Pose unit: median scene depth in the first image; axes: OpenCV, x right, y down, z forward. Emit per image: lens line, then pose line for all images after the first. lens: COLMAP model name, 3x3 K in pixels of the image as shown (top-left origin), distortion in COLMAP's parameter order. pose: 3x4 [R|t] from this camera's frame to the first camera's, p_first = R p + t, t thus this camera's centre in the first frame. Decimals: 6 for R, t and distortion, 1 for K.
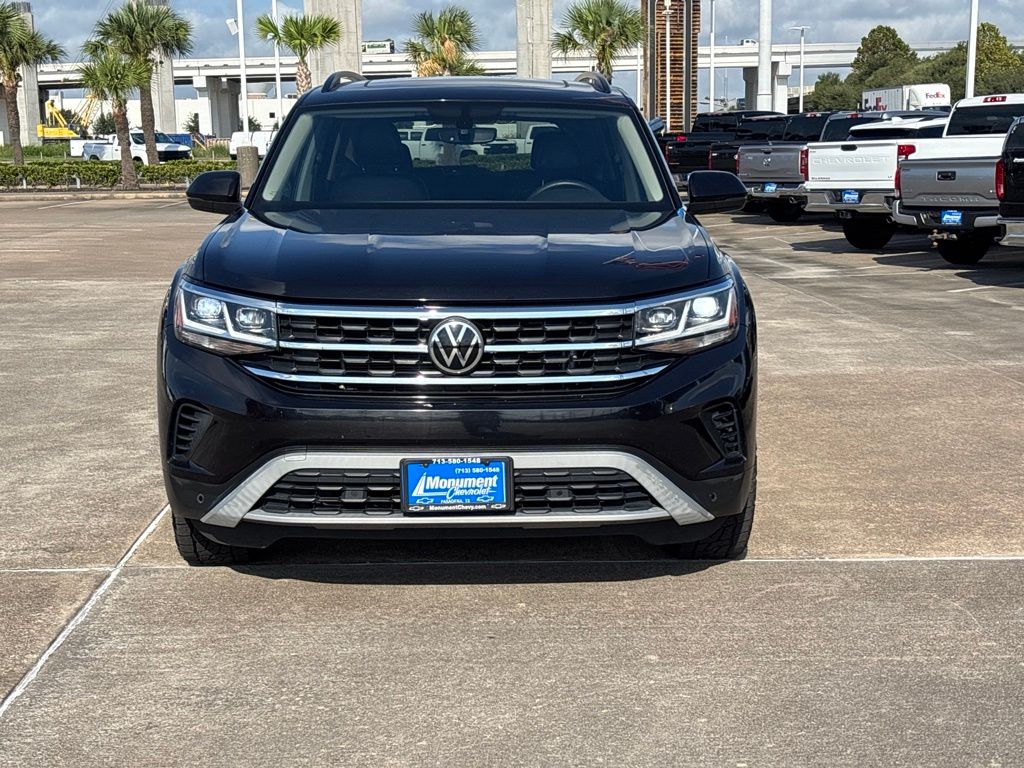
lens RADIAL K [[1646.1, 0, 516.3], [0, 1646.1, 419.4], [0, 0, 1]] dist [0.079592, -0.086010]
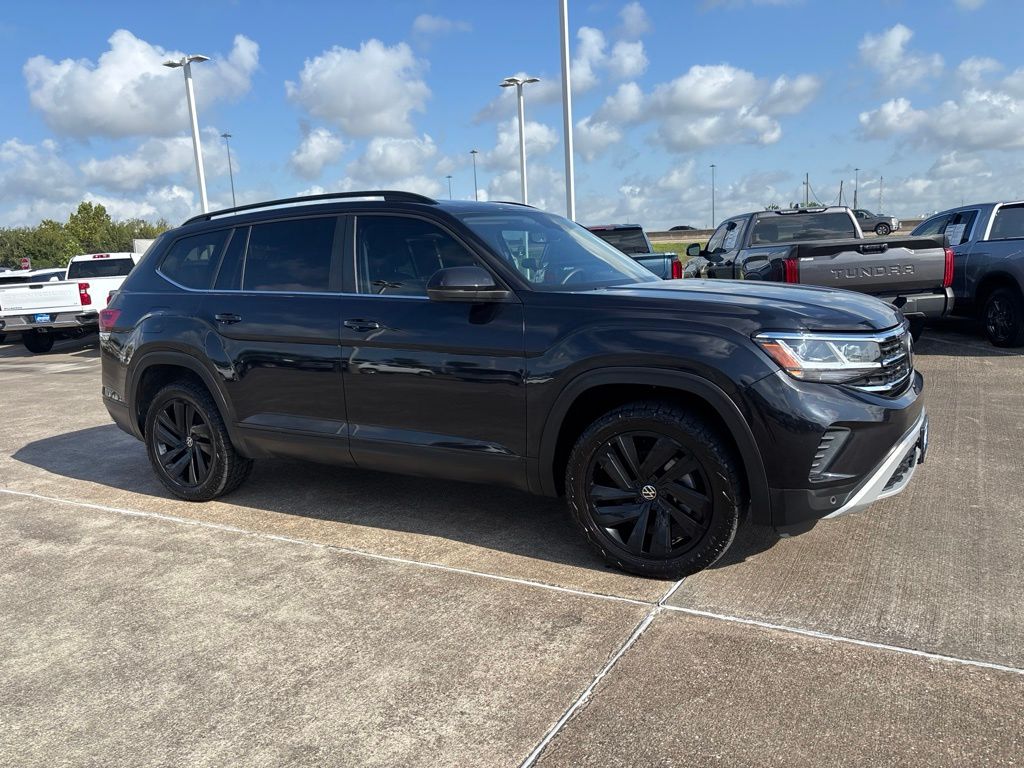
lens RADIAL K [[809.8, 0, 523.9], [0, 809.8, 378.6], [0, 0, 1]] dist [0.022346, -0.004880]
pose [[0.492888, -0.140018, 0.858753, -0.760129], [0.190622, 0.980367, 0.050438, -0.108893], [-0.848955, 0.138837, 0.509902, 0.802102]]
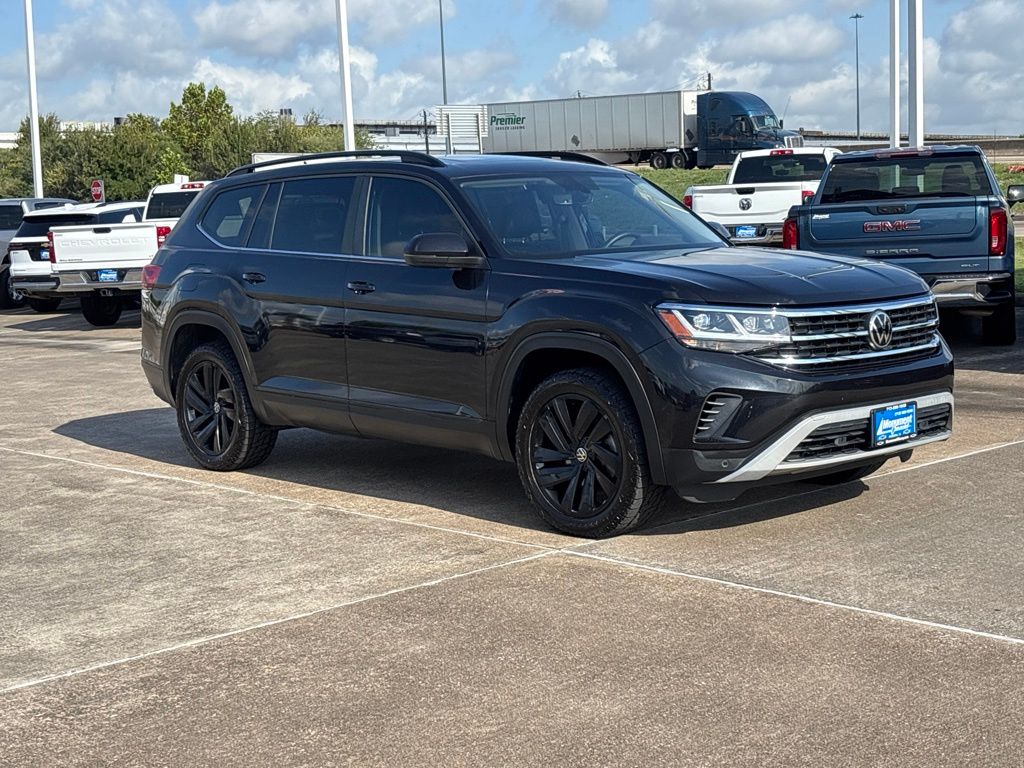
lens RADIAL K [[1677.1, 0, 512.0], [0, 1677.1, 384.0], [0, 0, 1]] dist [0.174384, 0.040962]
pose [[0.735412, -0.089558, 0.671676, -1.120608], [0.143372, 0.989351, -0.025062, -0.005403], [-0.662279, 0.114731, 0.740421, 0.098964]]
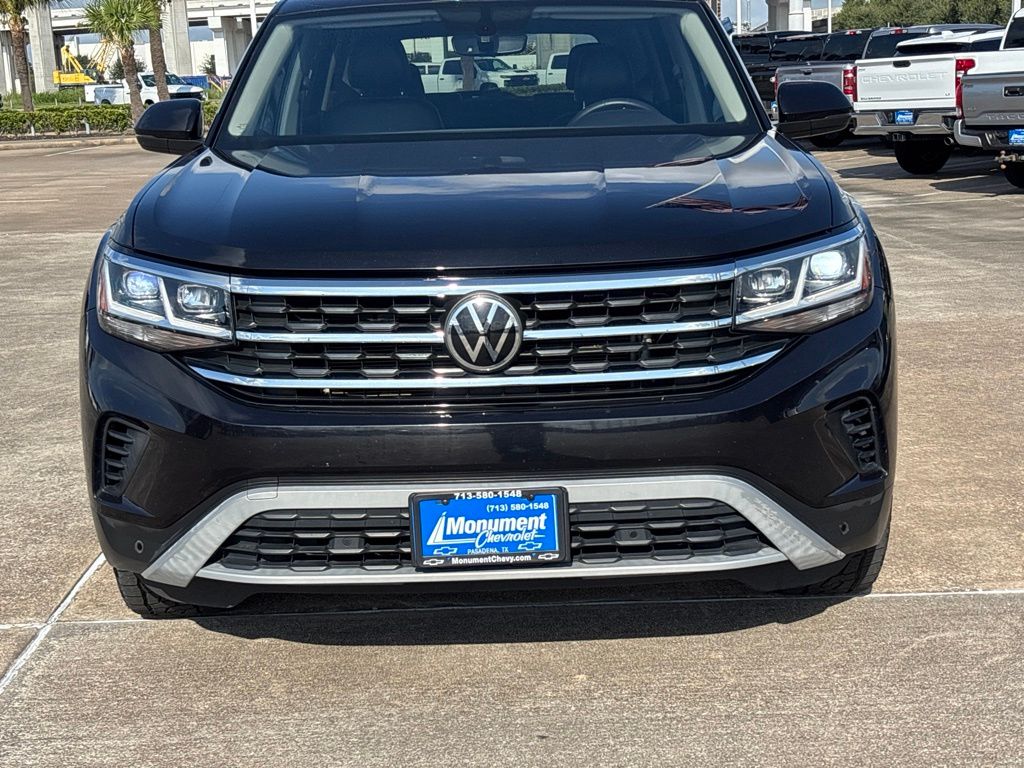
lens RADIAL K [[1617.6, 0, 508.2], [0, 1617.6, 424.3], [0, 0, 1]] dist [0.089101, -0.275342]
pose [[0.999456, -0.024840, -0.021677, -0.010209], [0.025778, 0.998694, 0.044121, -0.031024], [0.020553, -0.044656, 0.998791, 0.264593]]
